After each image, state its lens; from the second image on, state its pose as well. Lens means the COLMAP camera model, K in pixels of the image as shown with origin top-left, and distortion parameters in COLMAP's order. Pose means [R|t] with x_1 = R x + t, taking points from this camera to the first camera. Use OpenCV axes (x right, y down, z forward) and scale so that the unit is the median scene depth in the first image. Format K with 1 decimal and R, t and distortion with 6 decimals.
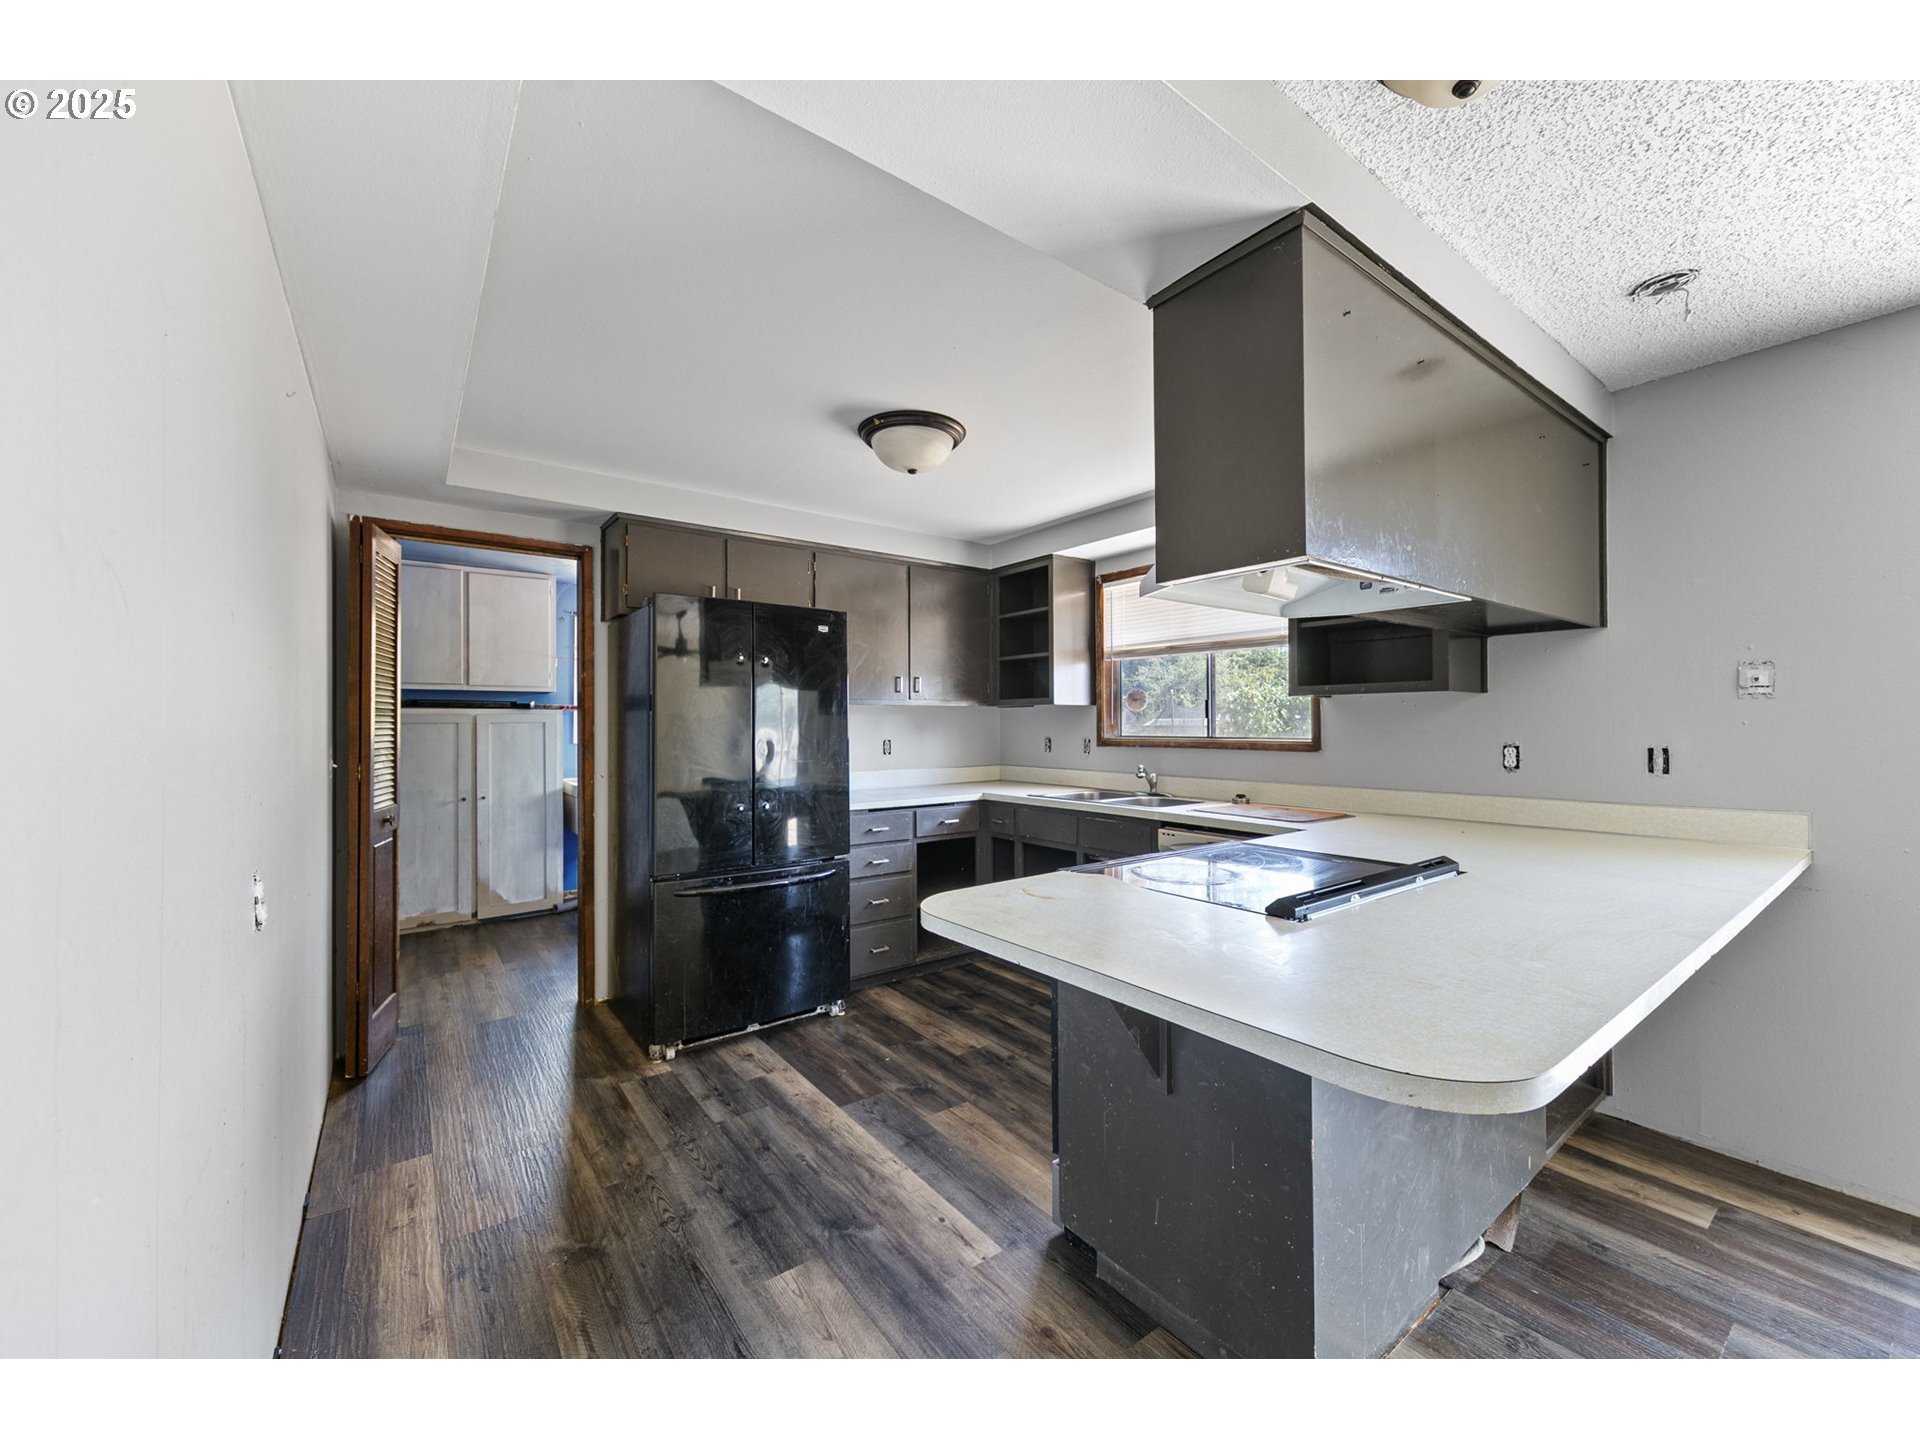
lens RADIAL K [[762.3, 0, 950.8], [0, 762.3, 721.4], [0, 0, 1]] dist [0.003552, 0.000721]
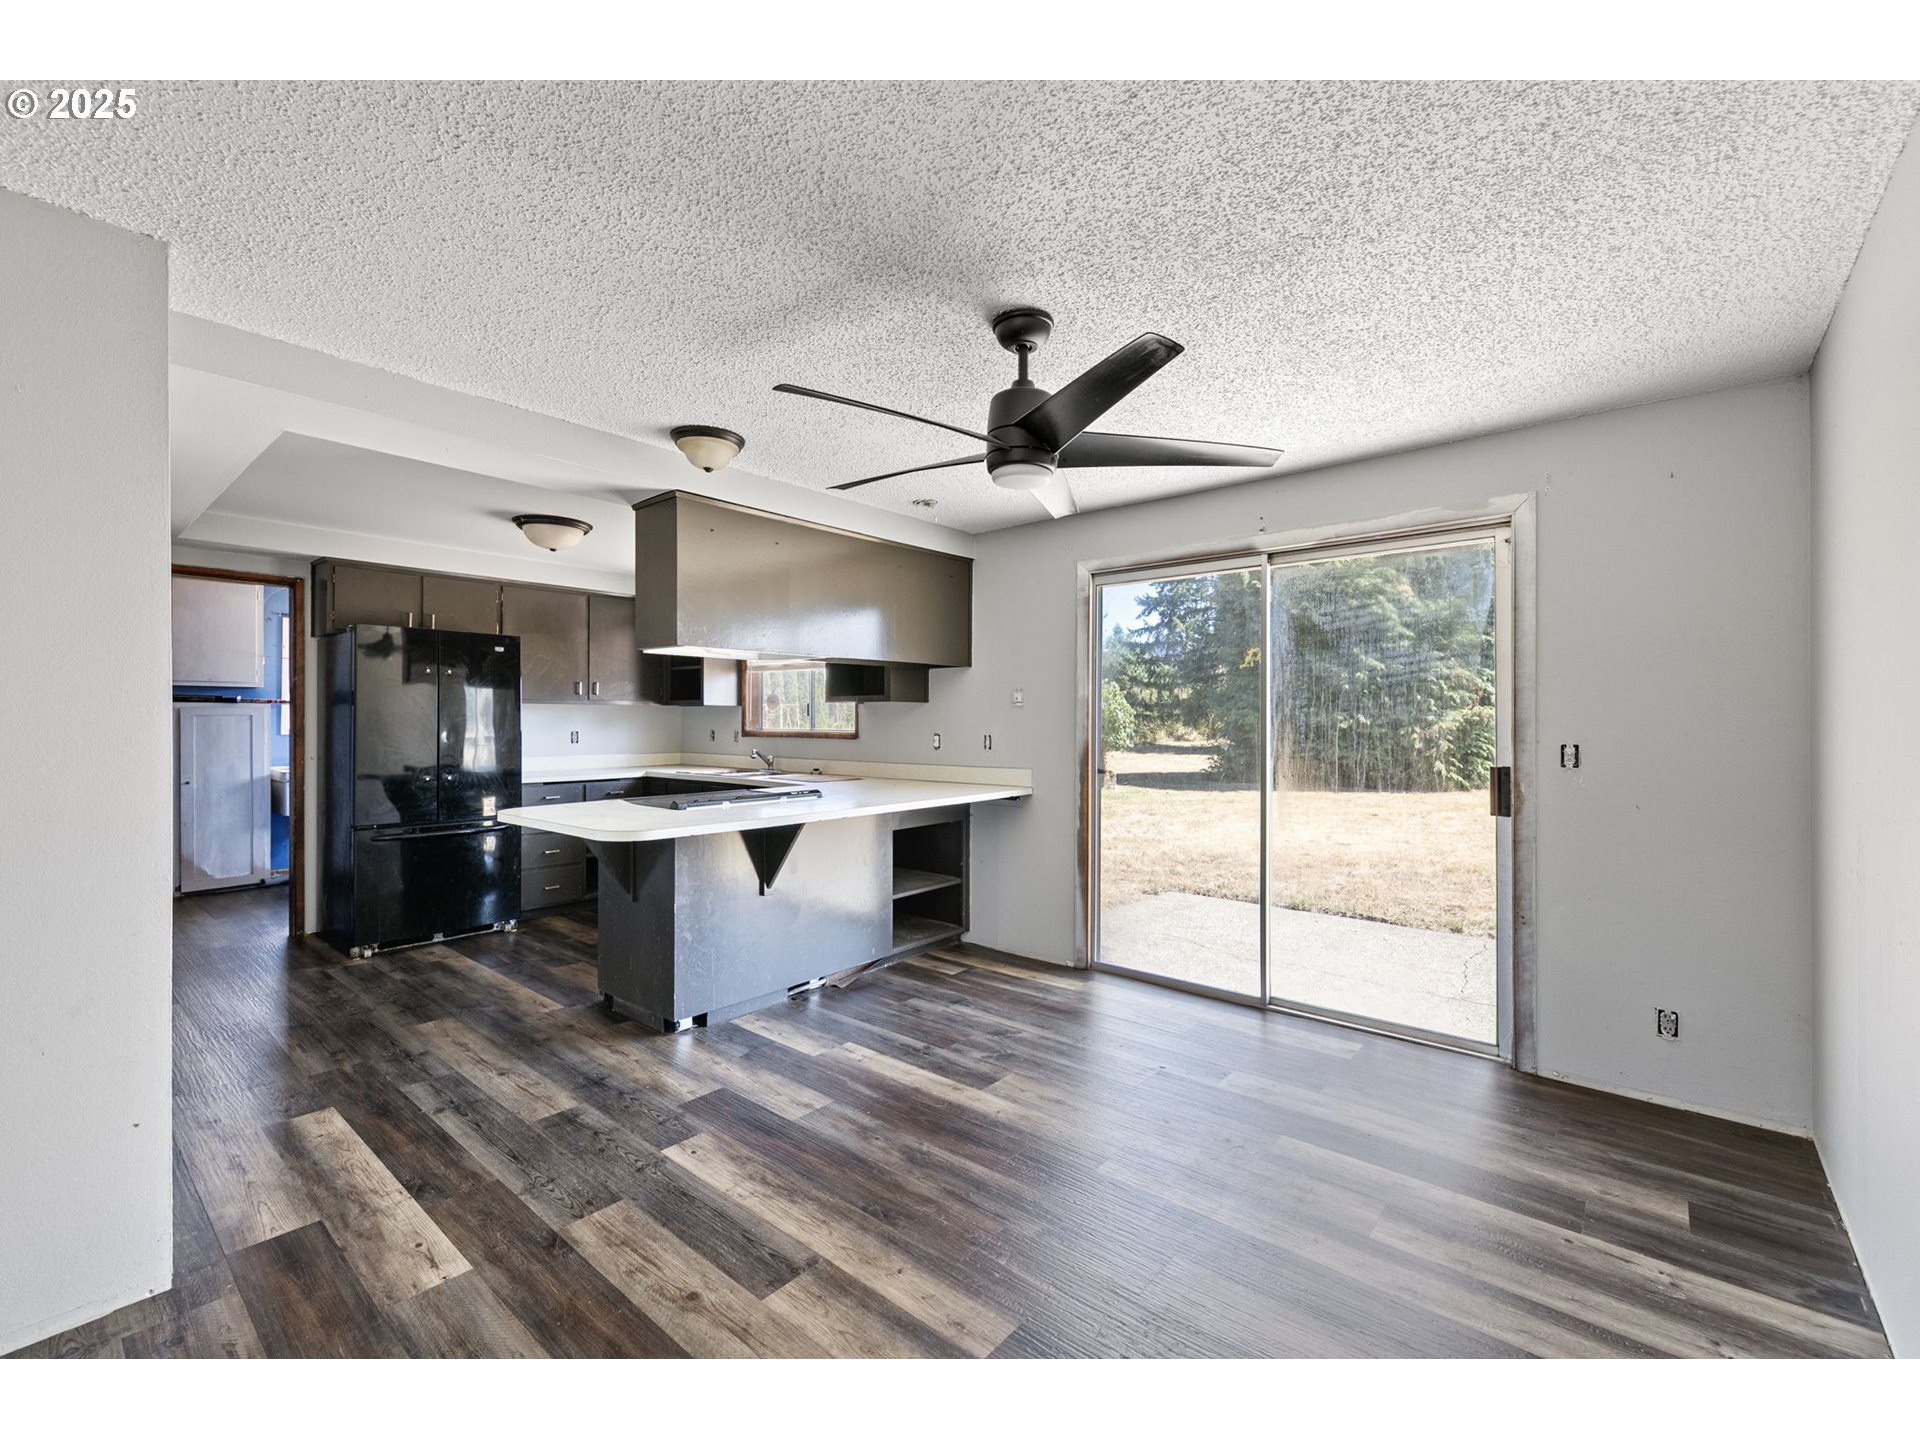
lens RADIAL K [[826.3, 0, 960.8], [0, 826.3, 725.2], [0, 0, 1]] dist [0.007138, -0.000264]
pose [[0.972837, 0.006110, 0.231409, 0.282137], [-0.008338, 0.999928, 0.008654, -0.004247], [-0.231340, -0.010348, 0.972818, -0.610856]]
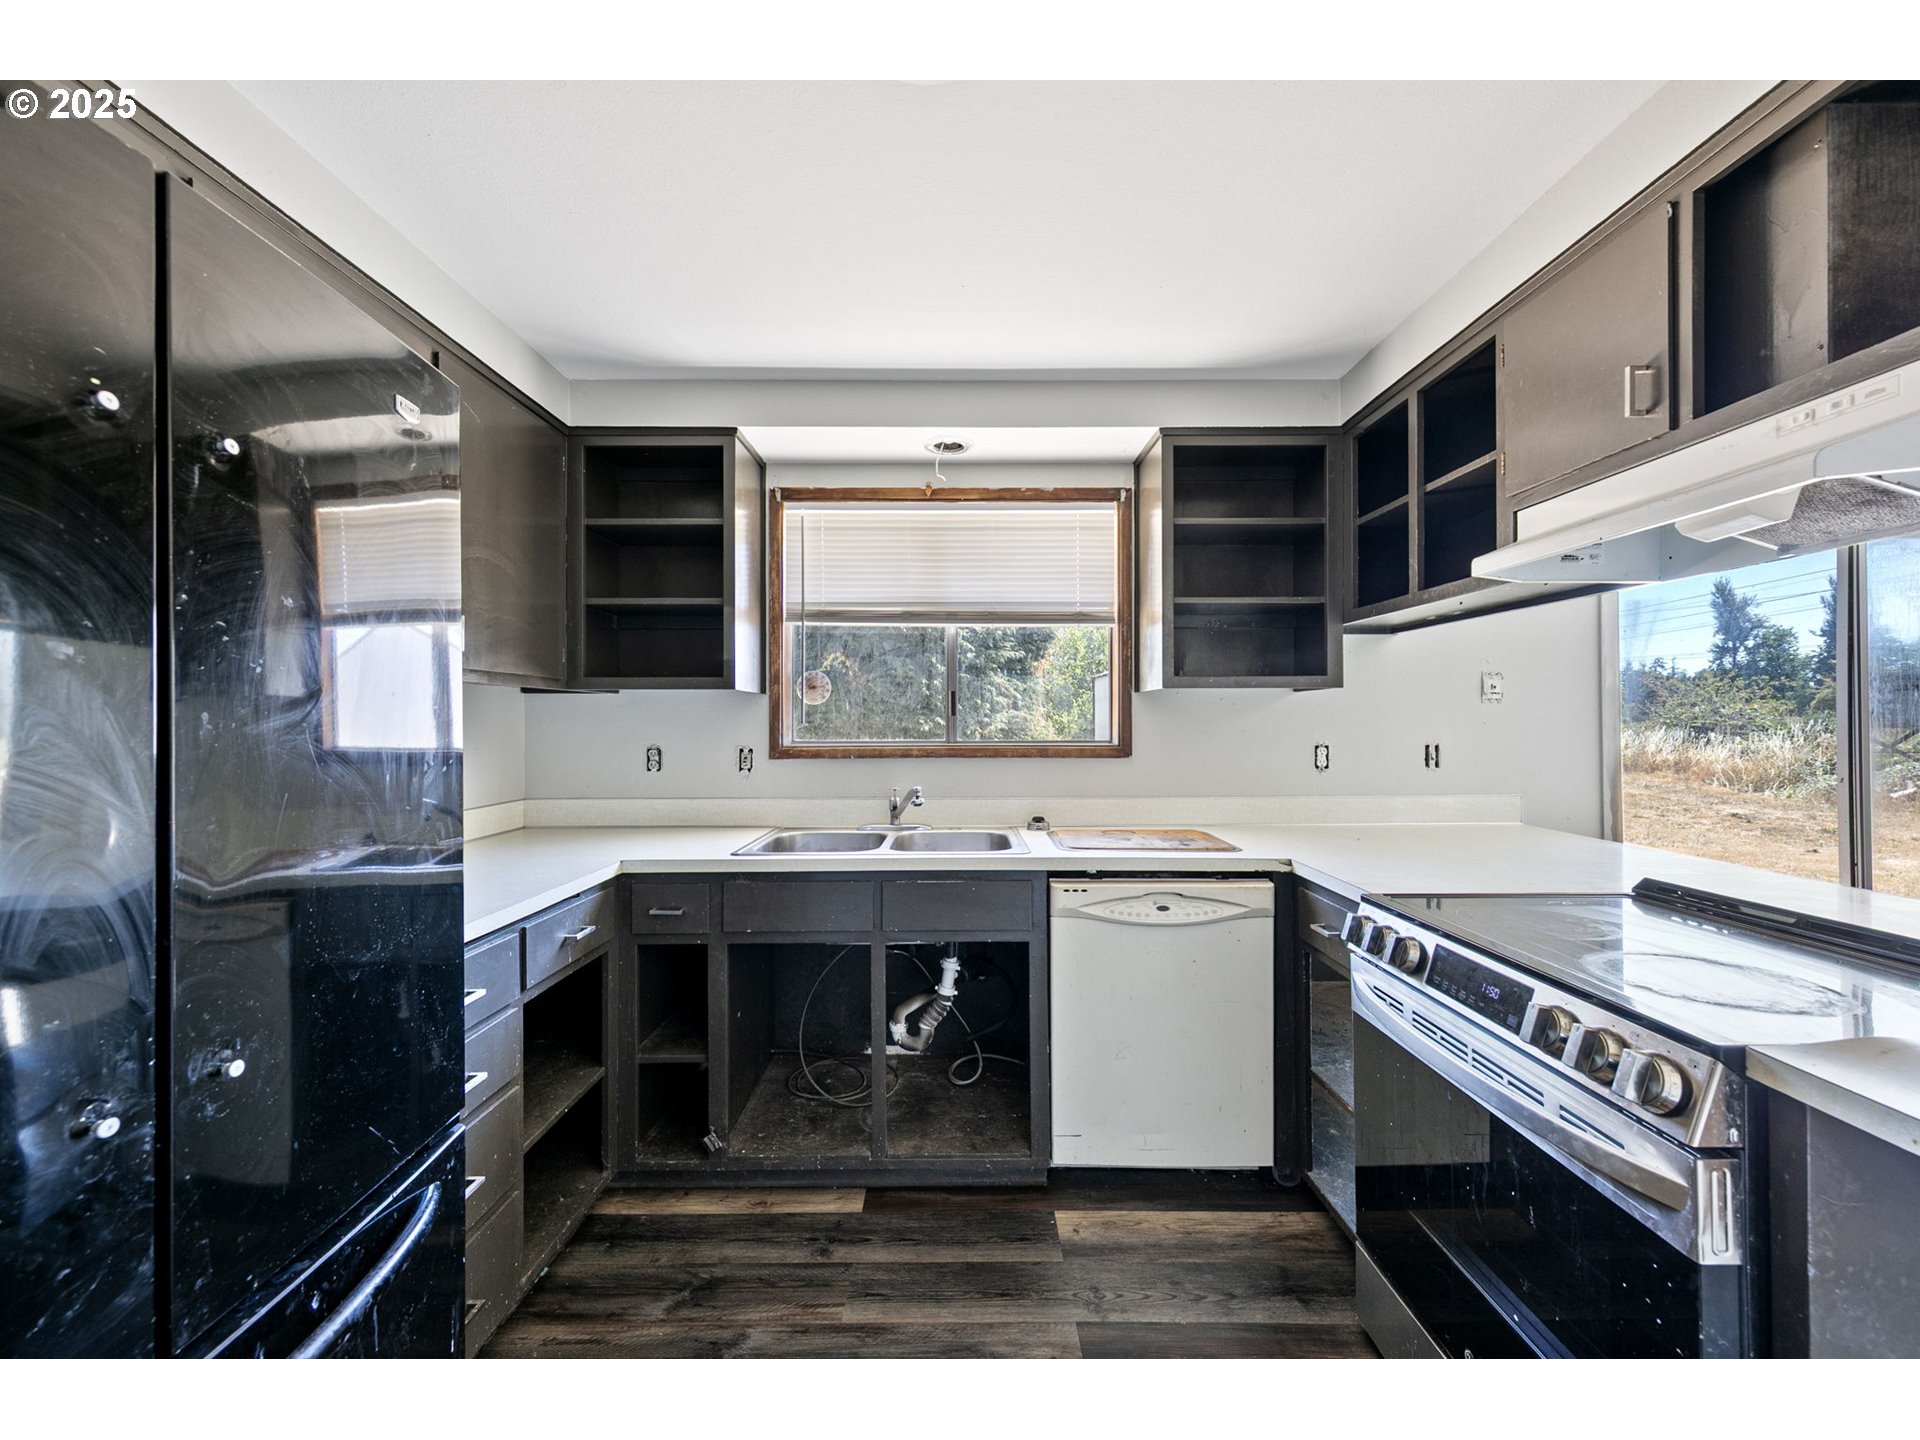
lens RADIAL K [[762.3, 0, 958.0], [0, 762.3, 720.7], [0, 0, 1]] dist [0.003552, 0.000721]
pose [[0.589933, 0.005991, 0.807430, -0.273593], [-0.002844, 0.999982, -0.005342, 0.004642], [-0.807447, 0.000855, 0.589940, 0.619303]]
